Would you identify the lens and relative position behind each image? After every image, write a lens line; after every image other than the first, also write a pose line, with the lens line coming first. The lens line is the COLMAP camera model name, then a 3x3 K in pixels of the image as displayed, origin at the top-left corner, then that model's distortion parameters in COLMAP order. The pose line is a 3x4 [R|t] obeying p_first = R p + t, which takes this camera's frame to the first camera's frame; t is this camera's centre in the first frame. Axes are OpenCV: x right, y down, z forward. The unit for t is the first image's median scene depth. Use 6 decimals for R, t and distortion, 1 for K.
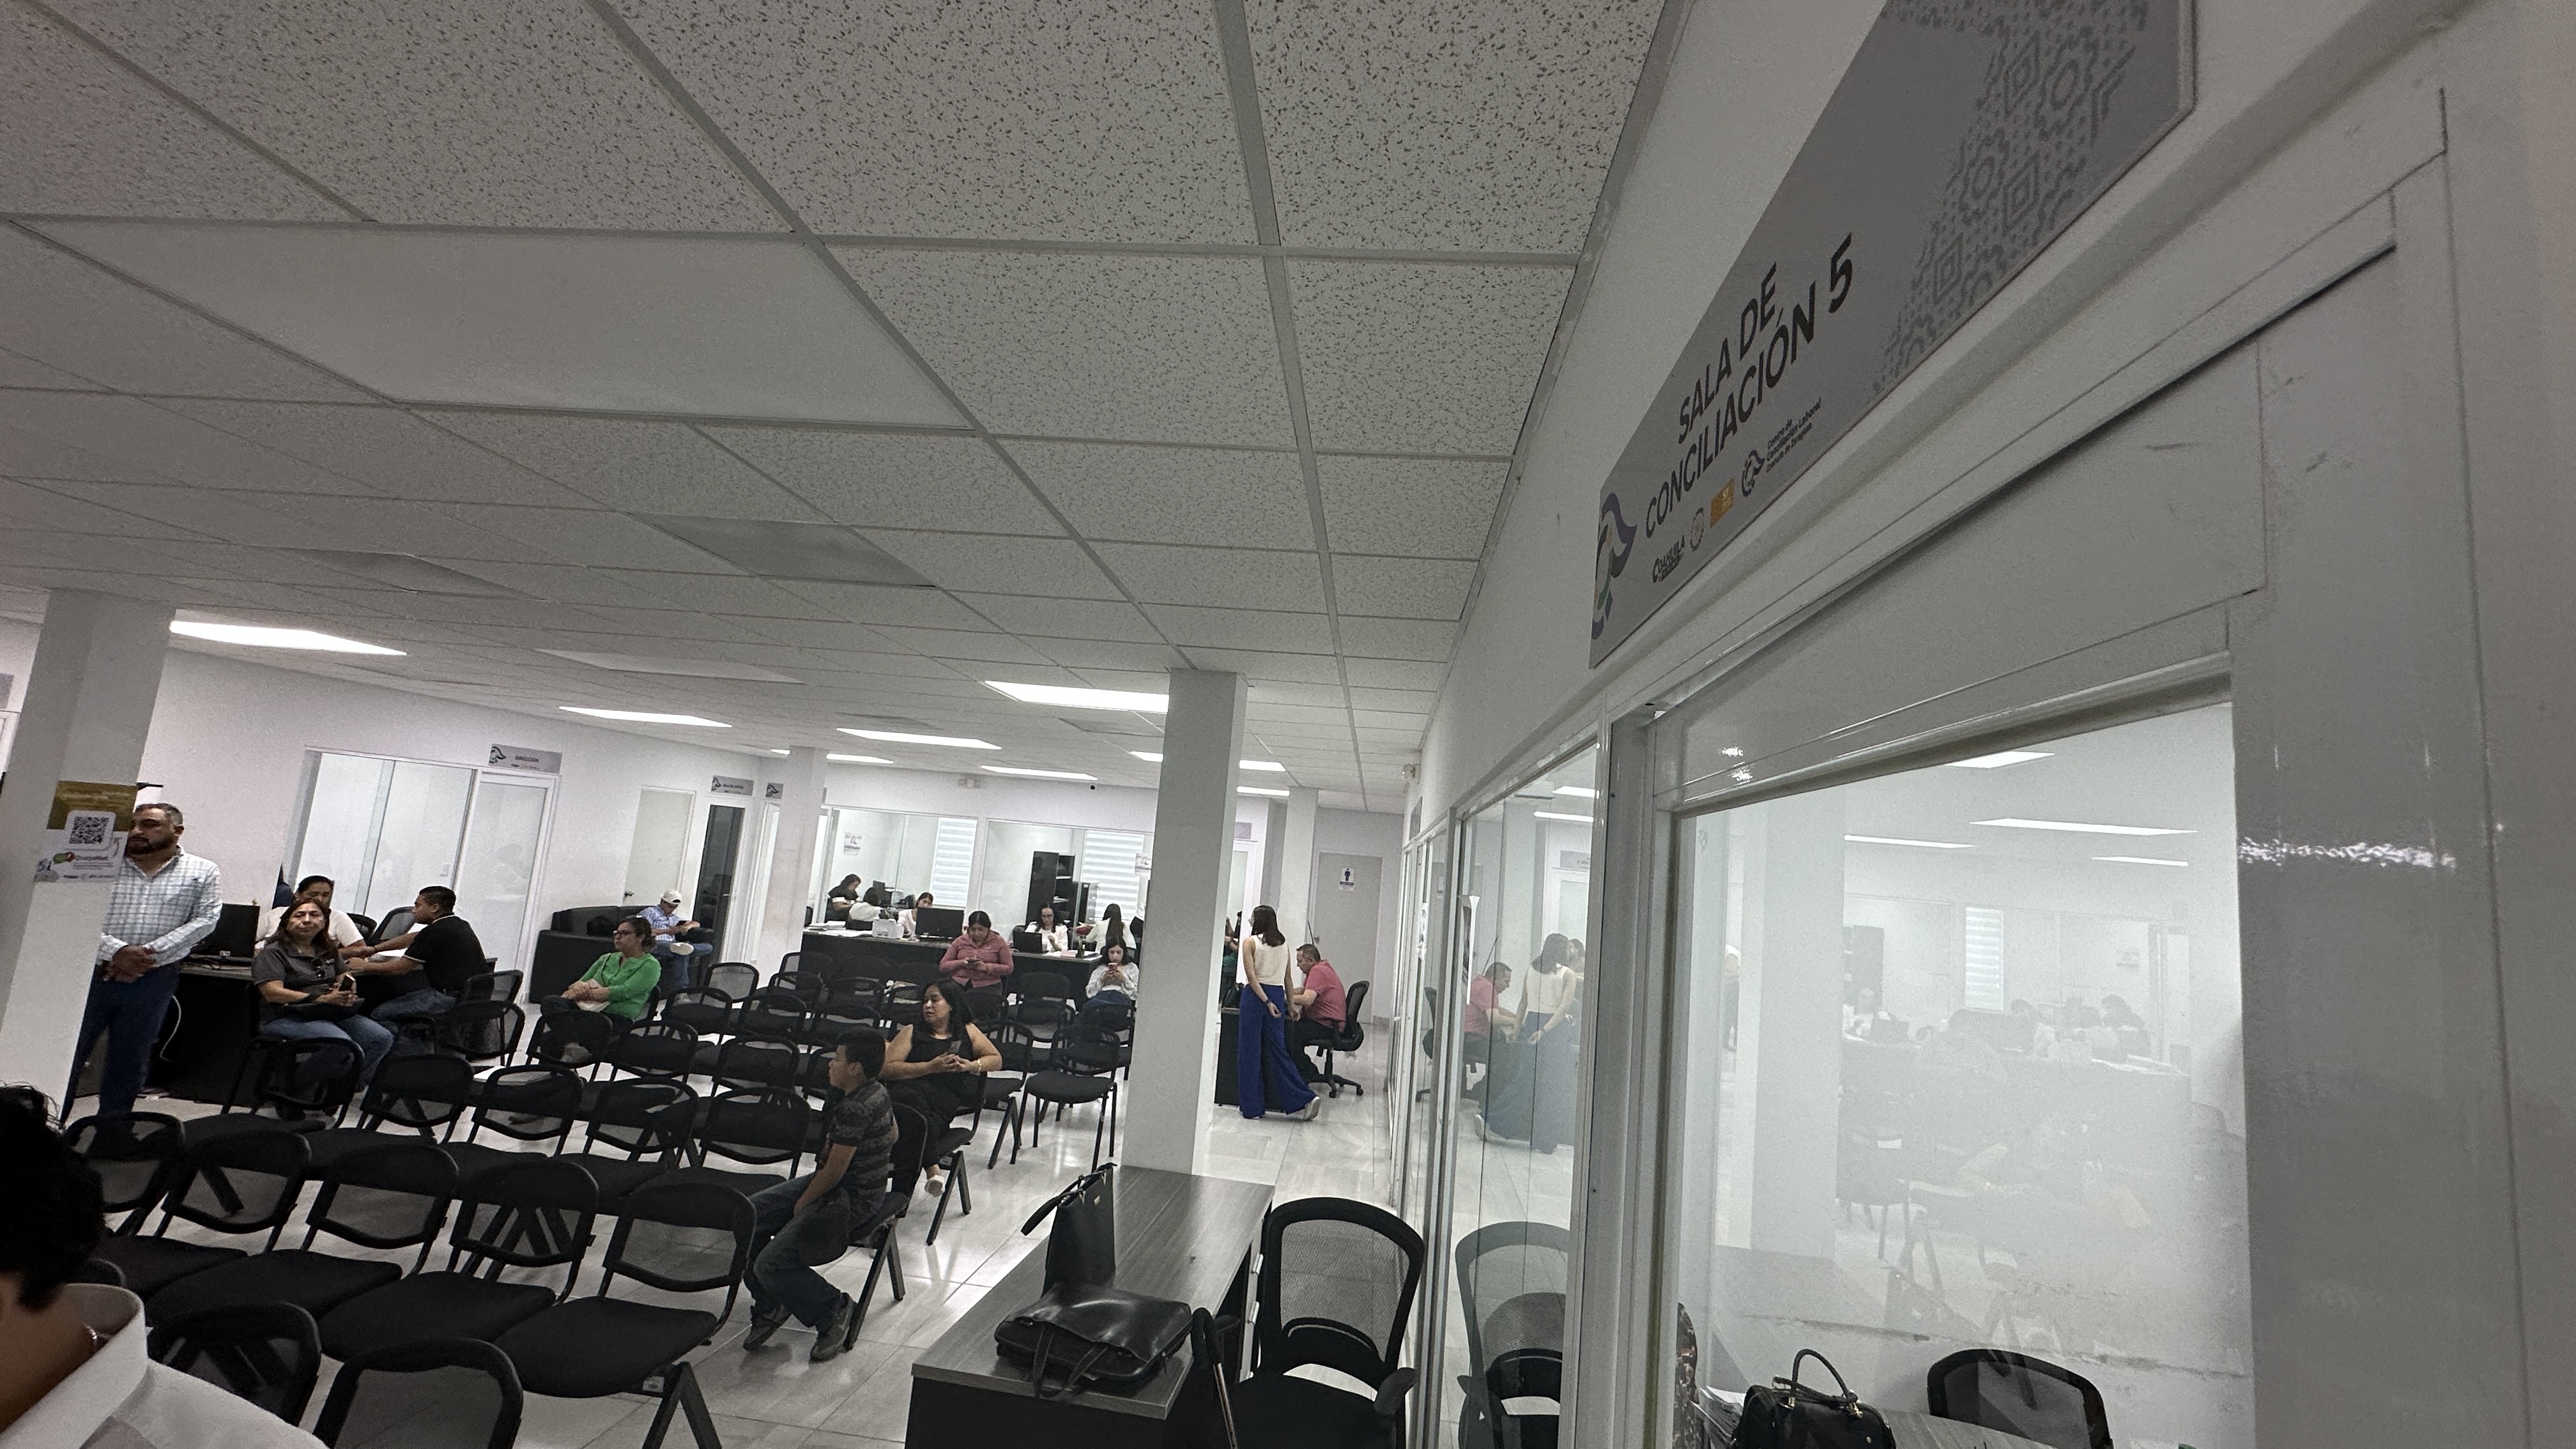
lens RADIAL K [[1029.3, 0, 1288.0], [0, 1029.3, 724.5], [0, 0, 1]] dist [-0.006117, 0.000013]
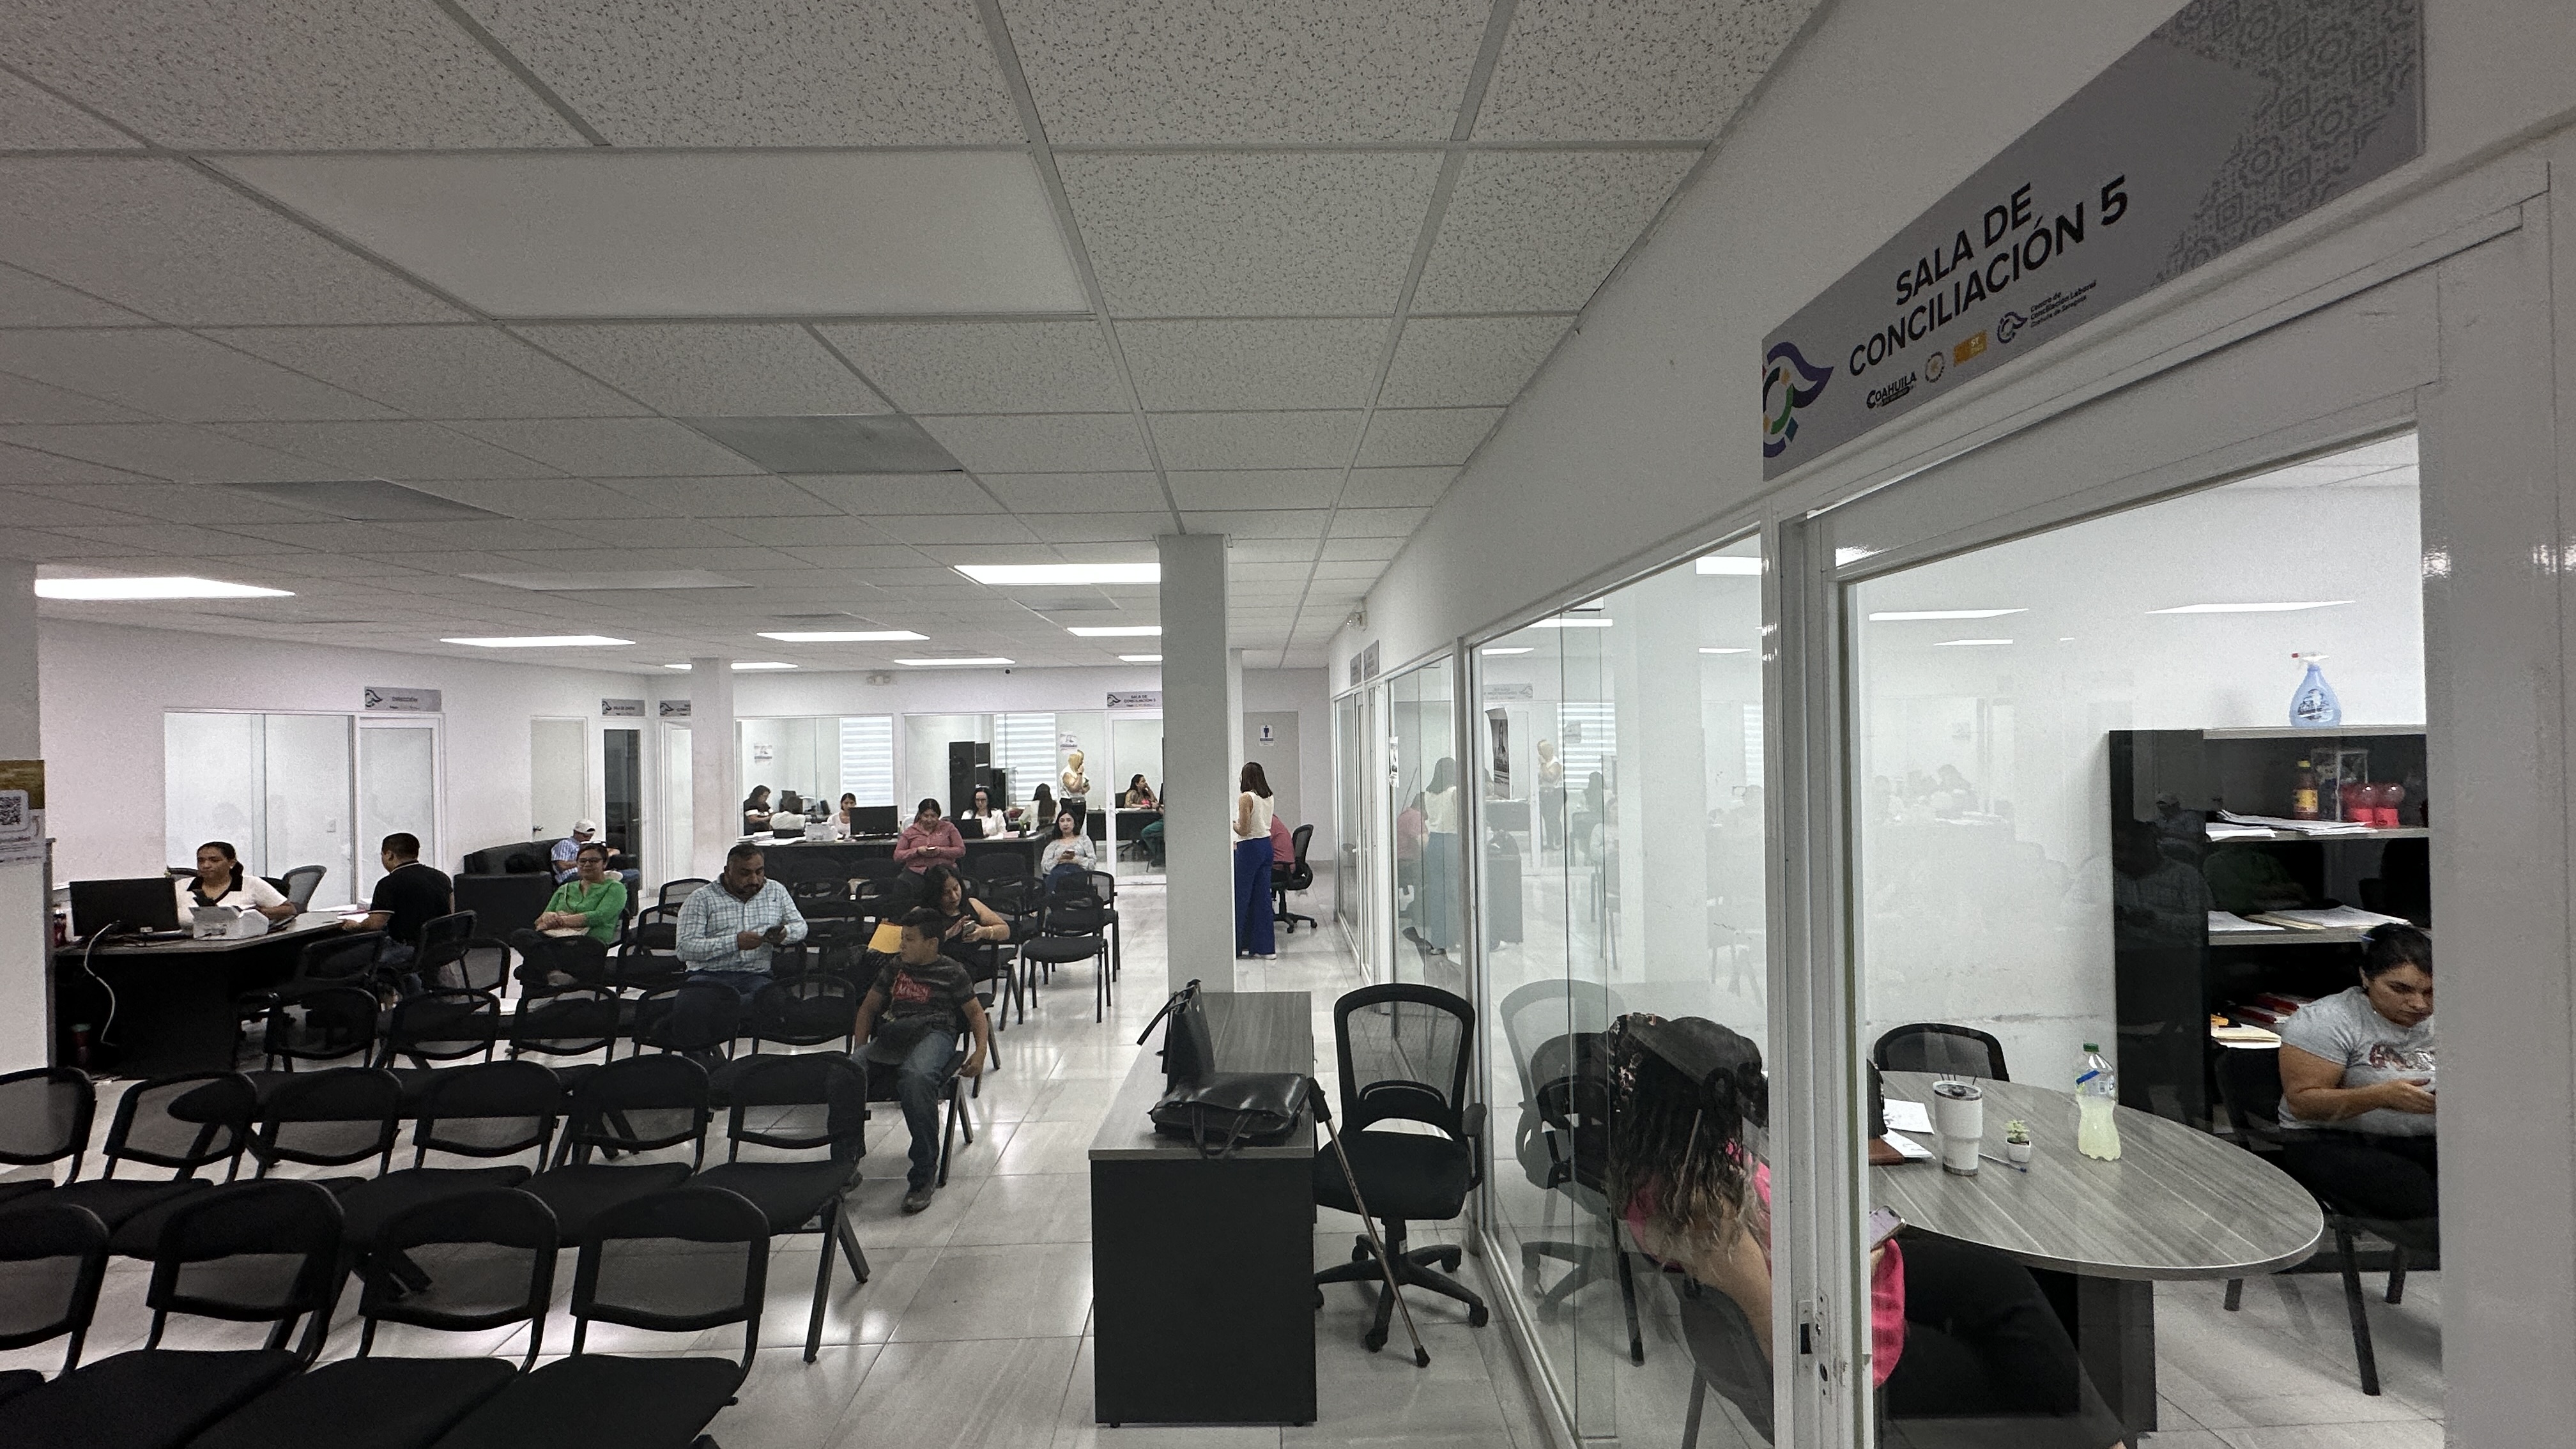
lens RADIAL K [[1029.3, 0, 1288.0], [0, 1029.3, 724.5], [0, 0, 1]] dist [-0.006117, 0.000013]
pose [[0.987710, -0.105546, 0.115280, -0.099151], [0.089724, 0.986811, 0.134737, 0.004291], [-0.127981, -0.122737, 0.984153, -0.051250]]
